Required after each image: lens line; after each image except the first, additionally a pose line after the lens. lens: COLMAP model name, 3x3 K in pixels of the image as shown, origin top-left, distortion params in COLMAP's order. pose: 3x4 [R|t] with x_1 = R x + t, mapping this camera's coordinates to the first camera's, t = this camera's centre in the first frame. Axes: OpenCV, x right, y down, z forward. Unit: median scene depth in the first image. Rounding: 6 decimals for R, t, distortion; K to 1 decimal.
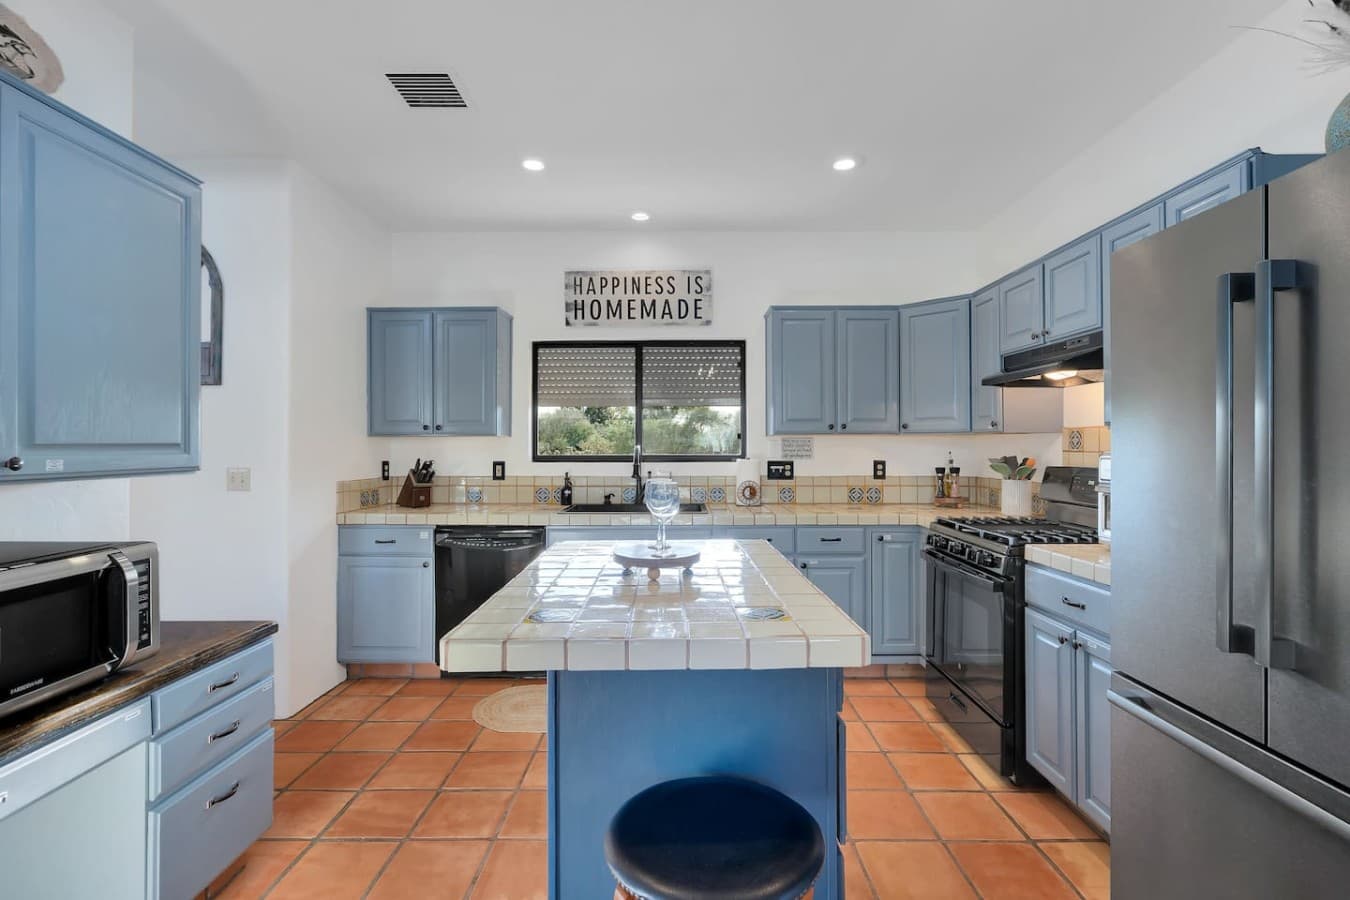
lens RADIAL K [[610.1, 0, 675.0], [0, 610.1, 450.0], [0, 0, 1]] dist [0.000196, 0.000004]
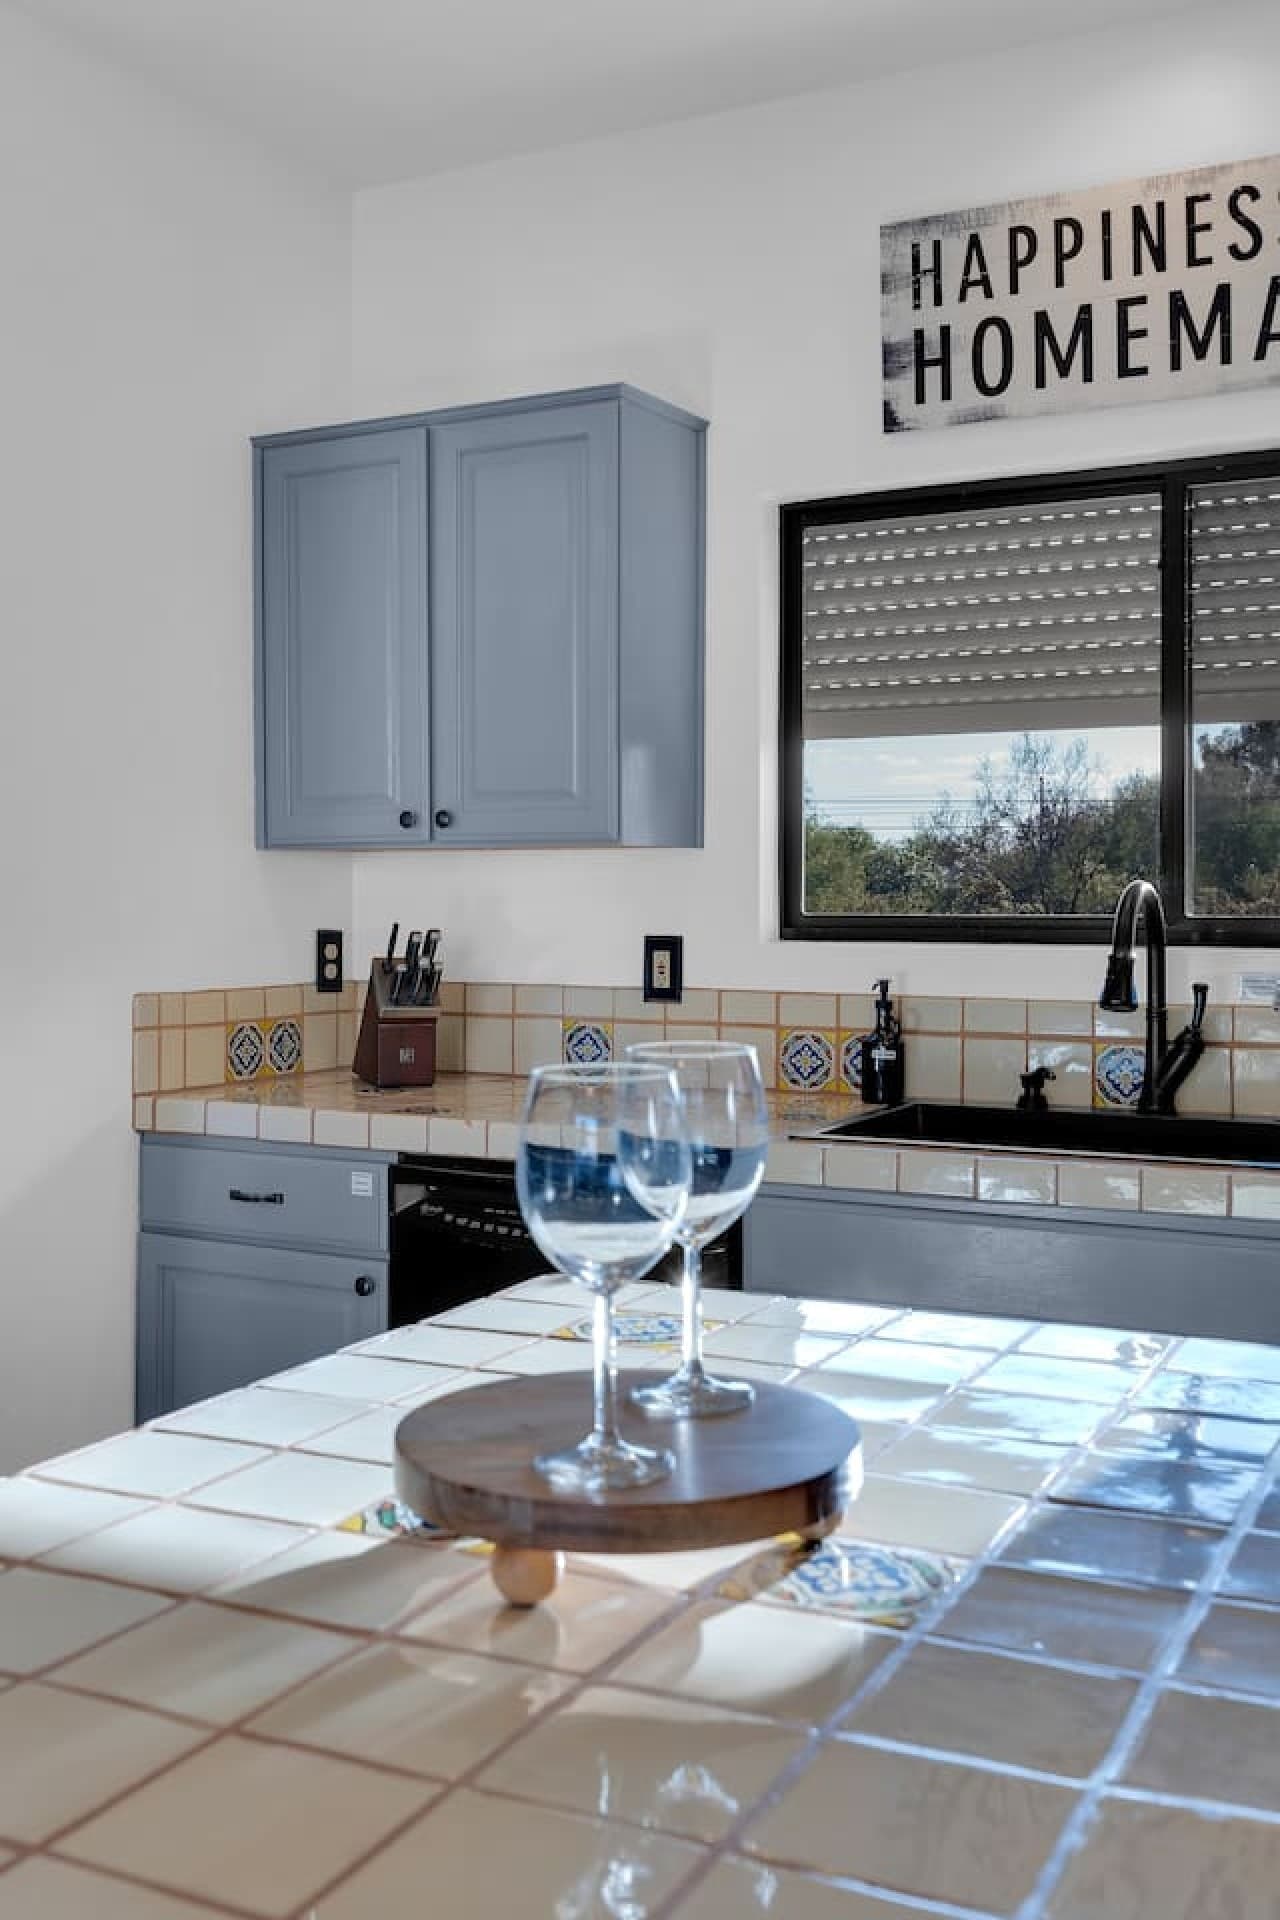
lens RADIAL K [[1903.1, 0, 639.4], [0, 1903.1, 913.7], [0, 0, 1]] dist [0.012157, 0.003848]
pose [[0.890802, 0.007954, -0.454322, 0.106594], [-0.004116, 0.999947, 0.009436, -0.000096], [0.454373, -0.006536, 0.890788, 0.208006]]
